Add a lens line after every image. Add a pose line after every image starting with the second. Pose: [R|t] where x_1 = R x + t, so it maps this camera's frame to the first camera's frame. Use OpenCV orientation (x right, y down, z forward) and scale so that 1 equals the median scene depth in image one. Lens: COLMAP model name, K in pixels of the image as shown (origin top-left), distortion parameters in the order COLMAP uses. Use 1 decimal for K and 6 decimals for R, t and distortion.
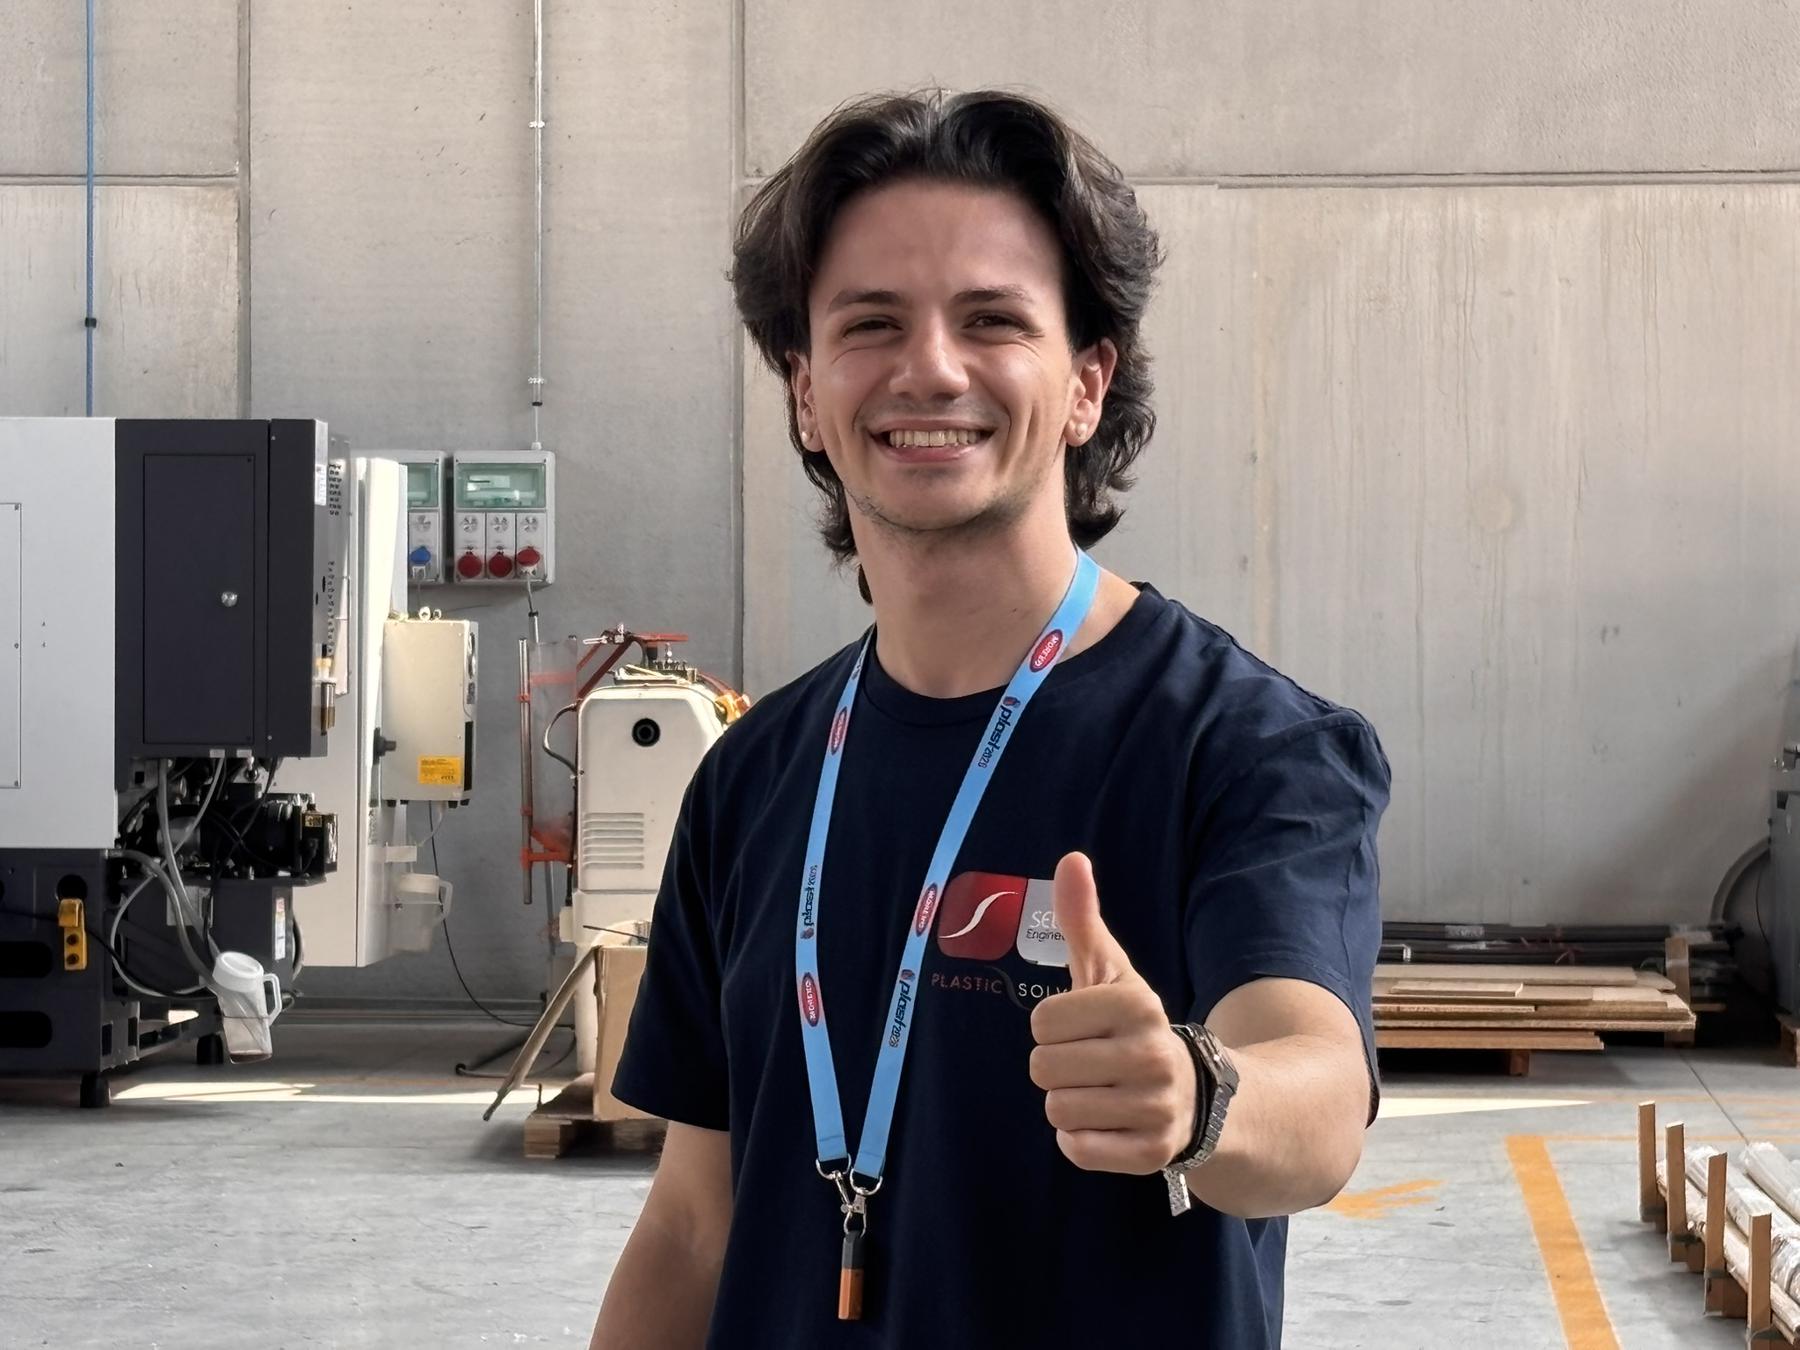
lens RADIAL K [[5390.3, 0, 900.0], [0, 5390.3, 673.5], [0, 0, 1]] dist [-0.111454, 0.000000]
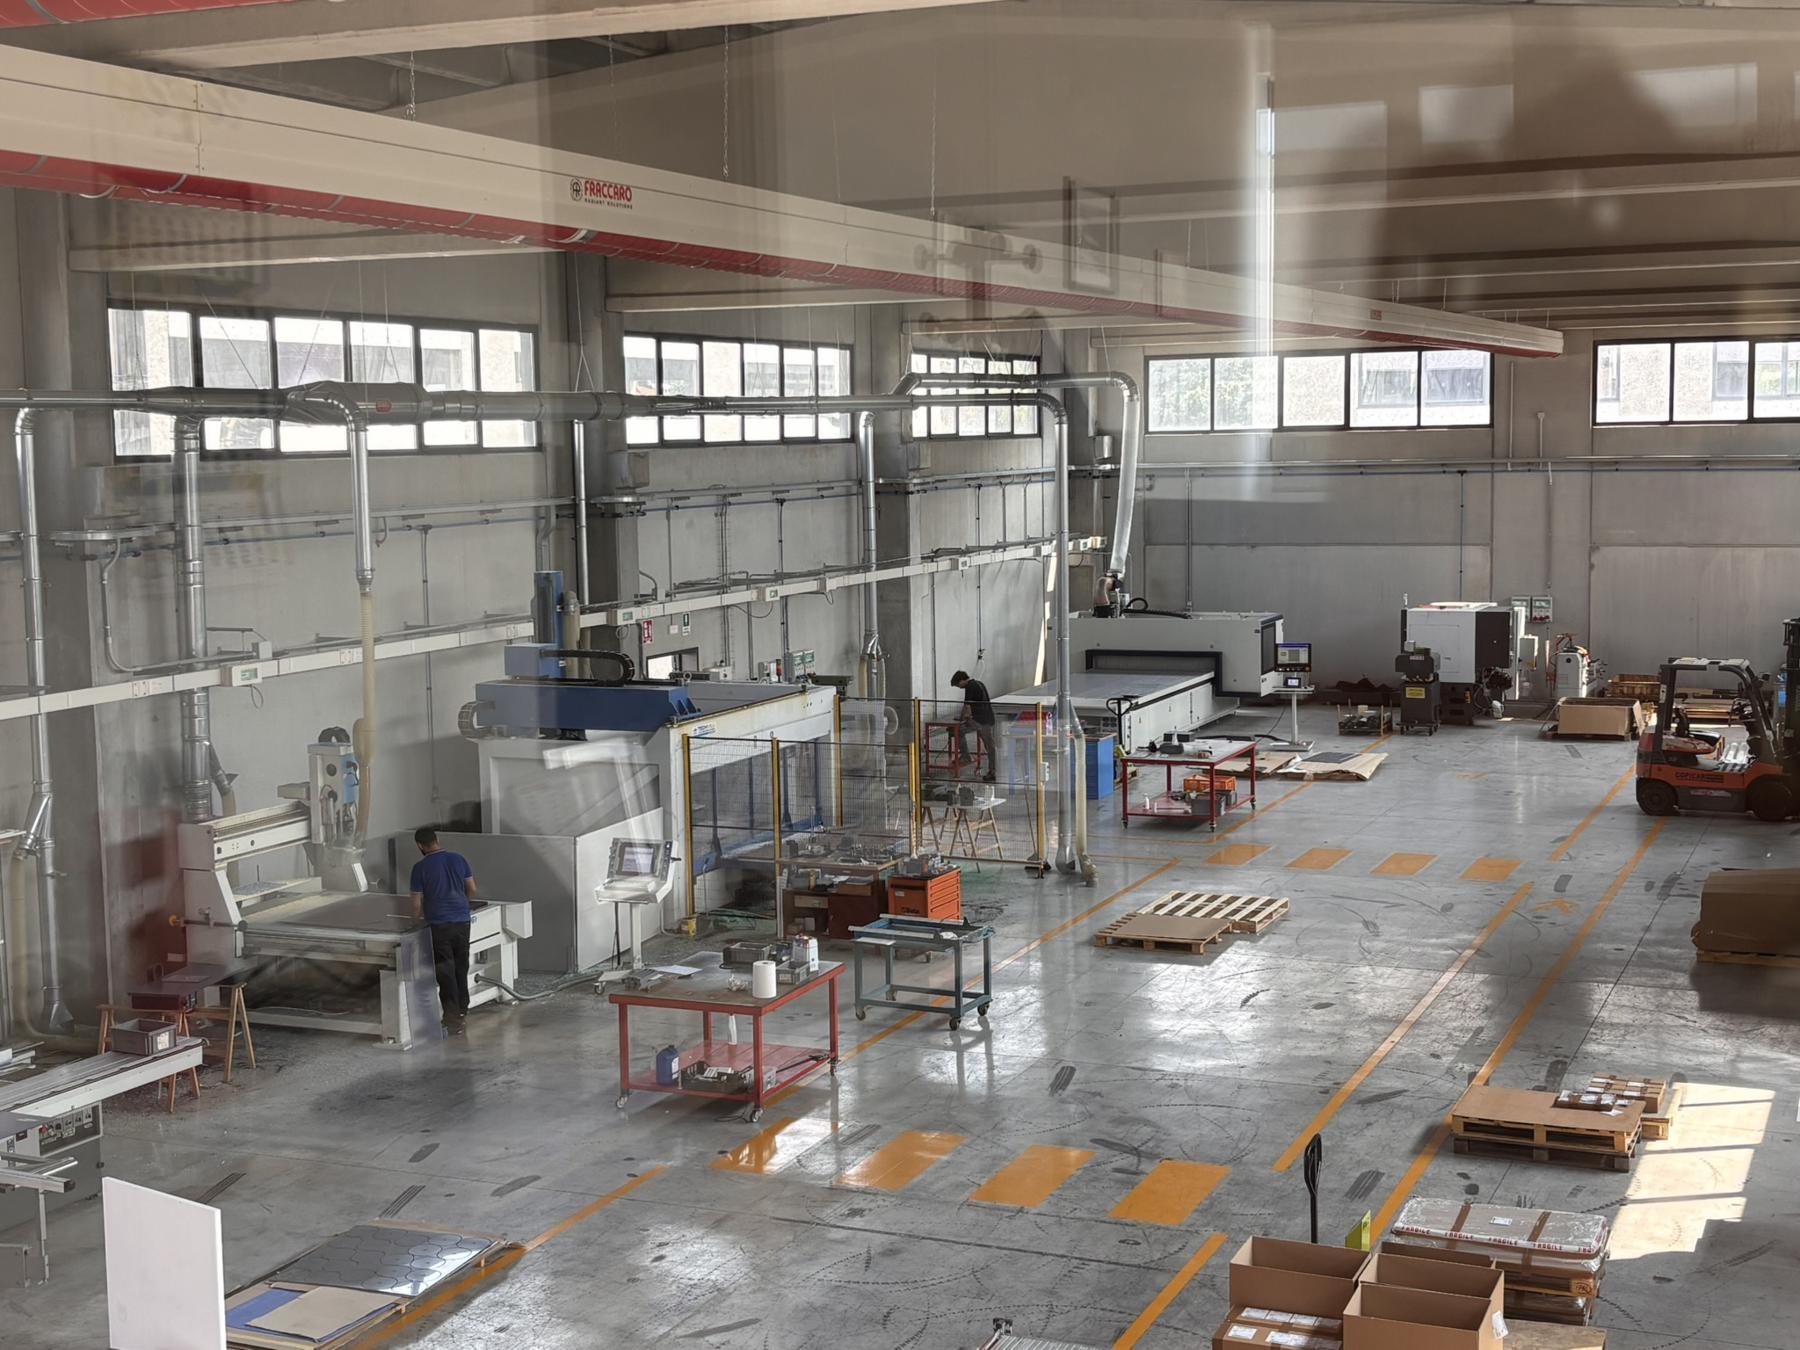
lens RADIAL K [[2413.5, 0, 899.4], [0, 2413.5, 673.8], [0, 0, 1]] dist [0.020396, 0.000000]
pose [[0.945317, 0.010201, -0.325995, 0.103565], [0.016806, 0.996659, 0.079922, -0.168488], [0.325721, -0.081030, 0.941987, -1.444358]]
